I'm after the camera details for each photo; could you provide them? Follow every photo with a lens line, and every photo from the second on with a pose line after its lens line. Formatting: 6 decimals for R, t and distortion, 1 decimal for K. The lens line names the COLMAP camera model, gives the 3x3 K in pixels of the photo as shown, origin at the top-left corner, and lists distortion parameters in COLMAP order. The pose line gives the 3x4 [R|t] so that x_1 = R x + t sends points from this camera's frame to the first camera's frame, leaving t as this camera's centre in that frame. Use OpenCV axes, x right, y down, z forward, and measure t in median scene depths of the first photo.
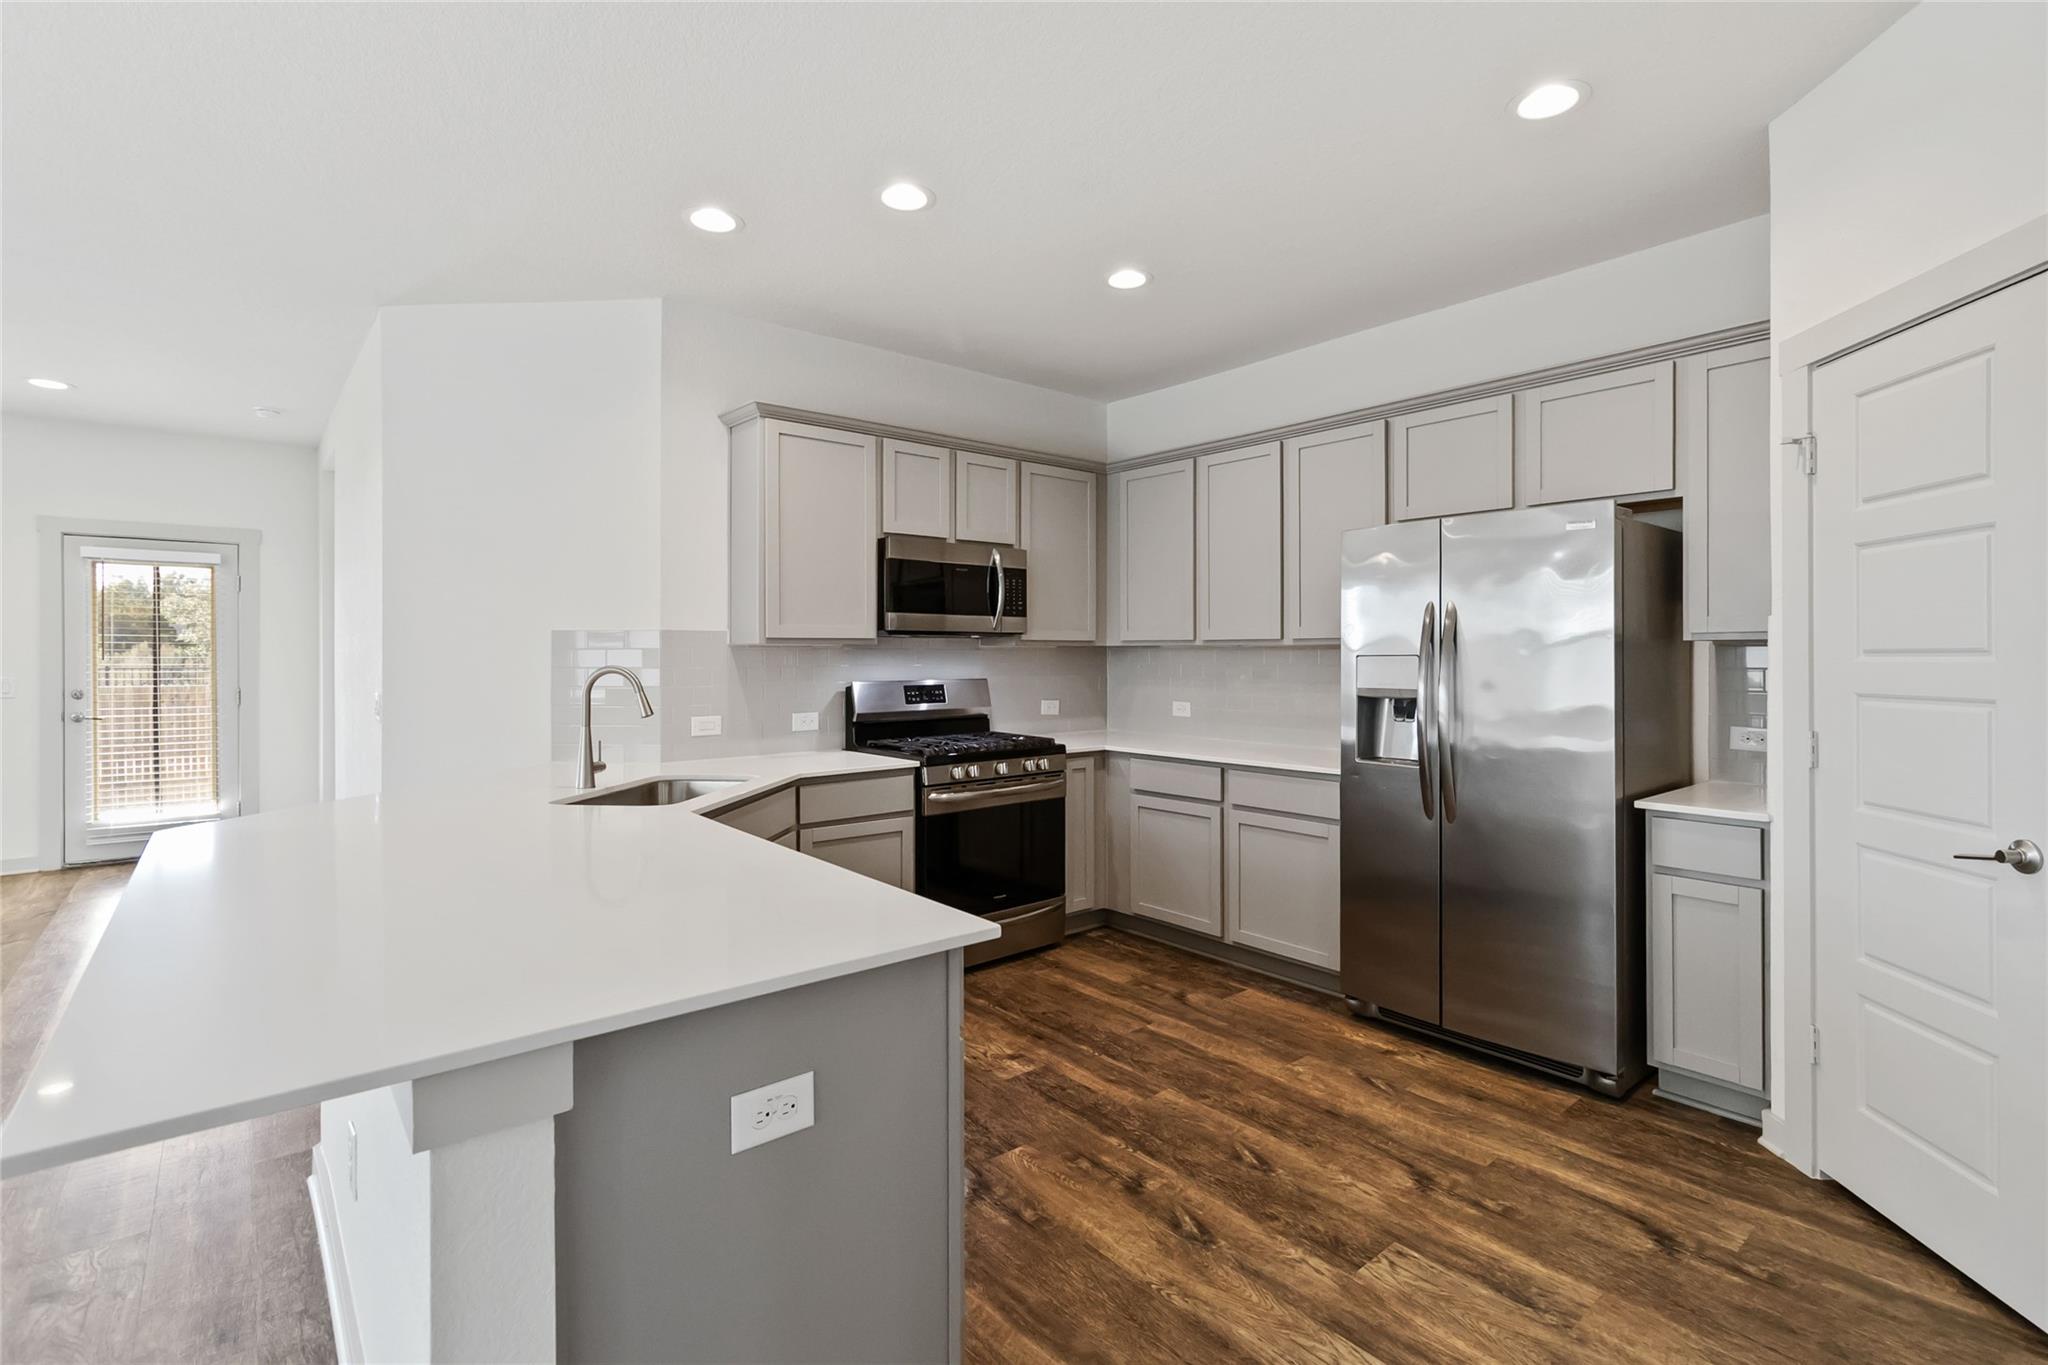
lens RADIAL K [[953.7, 0, 1046.4], [0, 953.7, 651.0], [0, 0, 1]] dist [-0.001937, 0.001000]
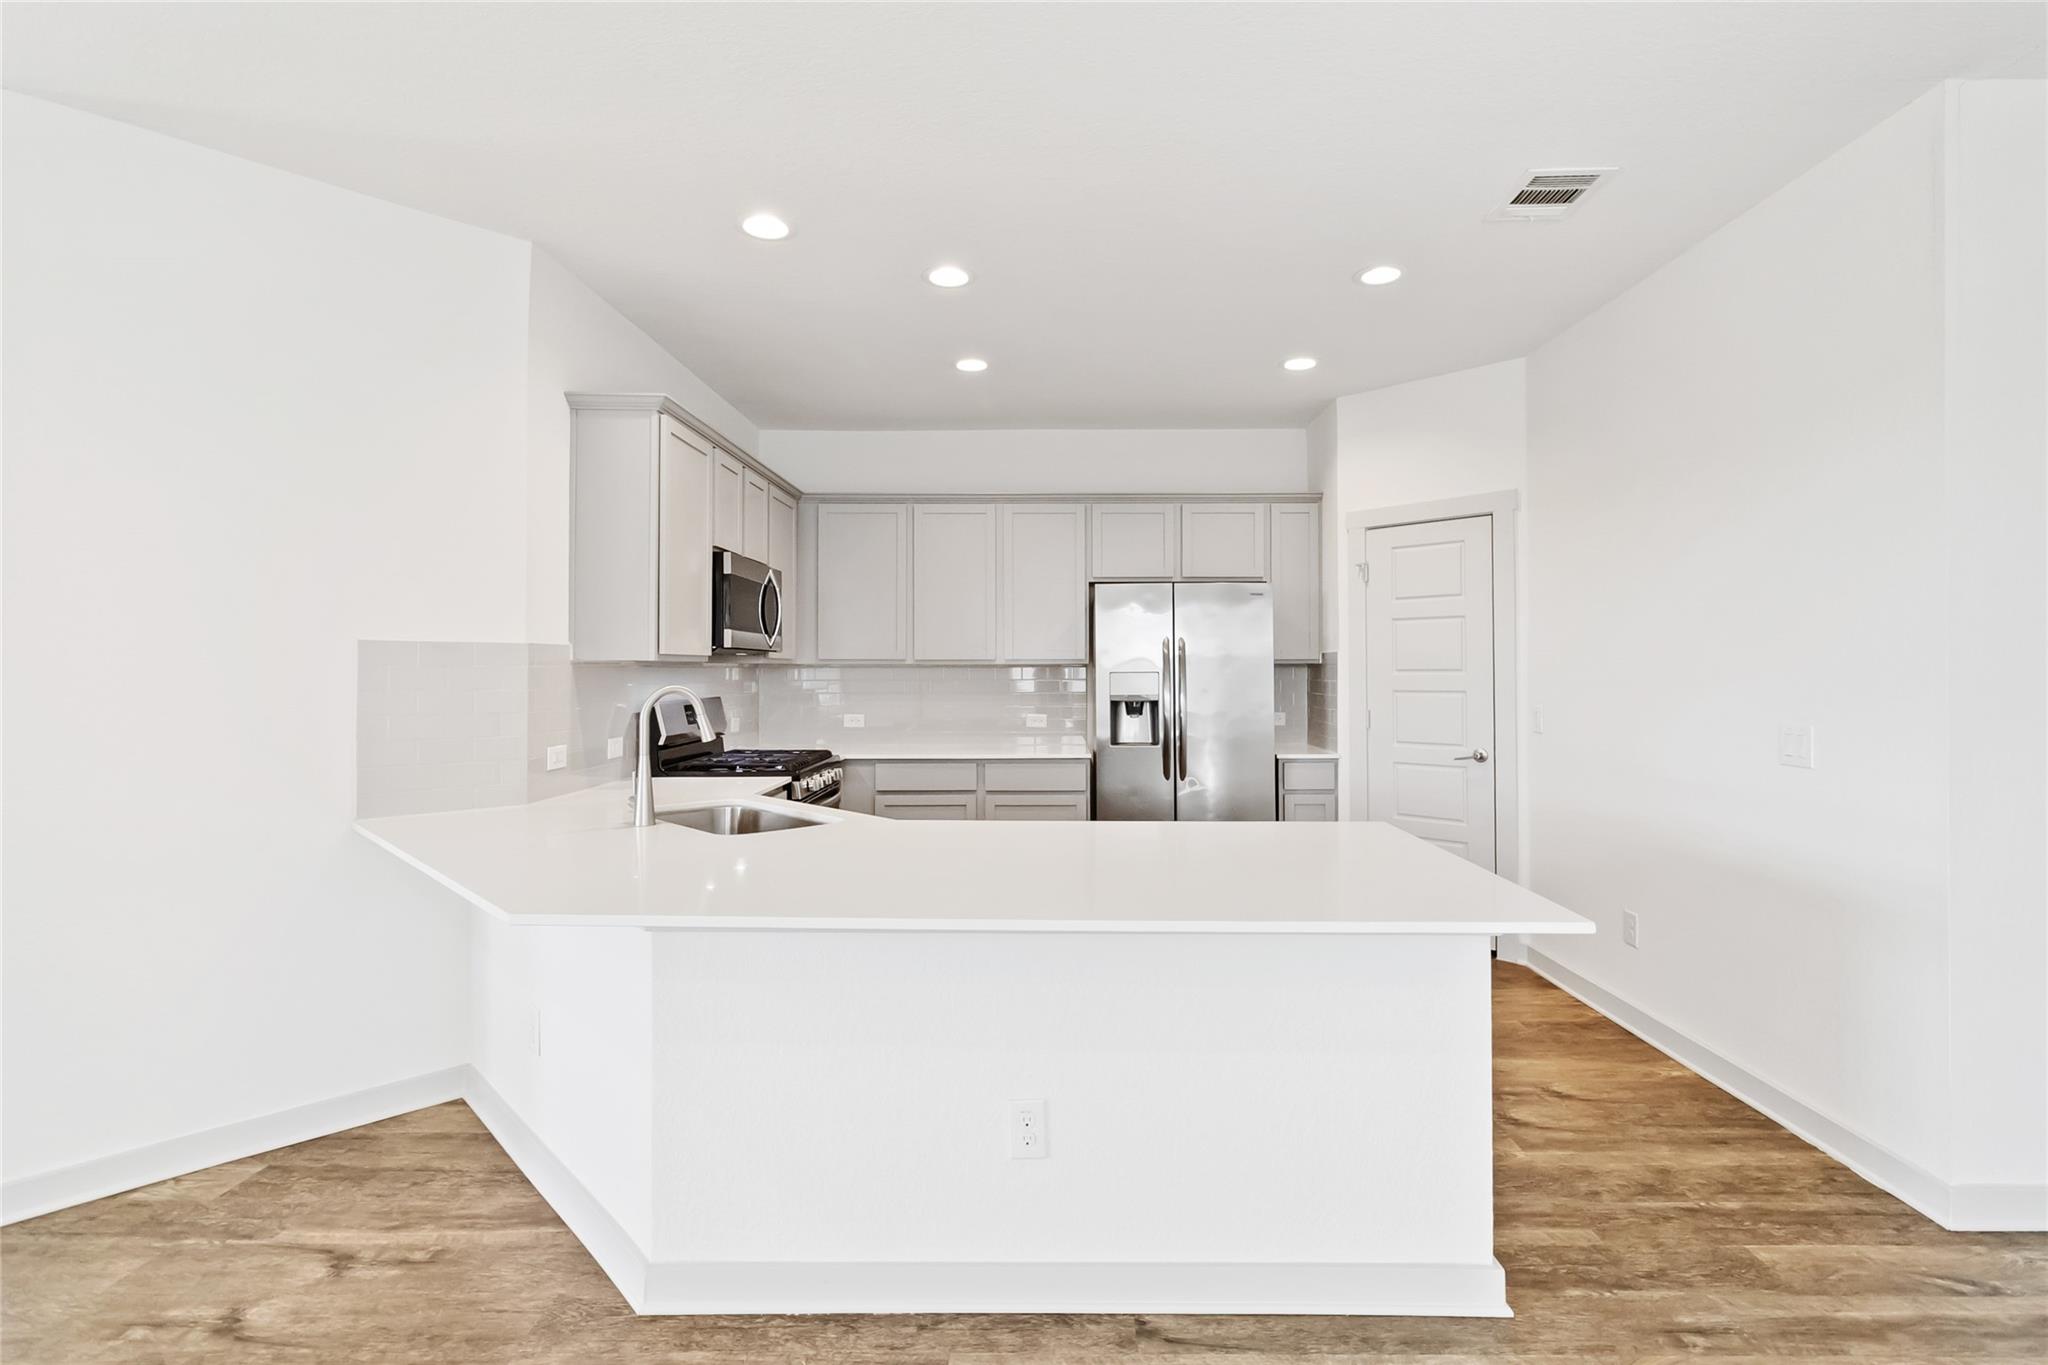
lens RADIAL K [[953.7, 0, 1046.4], [0, 953.7, 651.0], [0, 0, 1]] dist [-0.001937, 0.001000]
pose [[0.657147, 0.013927, 0.753633, -0.685242], [-0.002139, 0.999860, -0.016612, -0.002639], [-0.753759, 0.009304, 0.657085, 0.113435]]
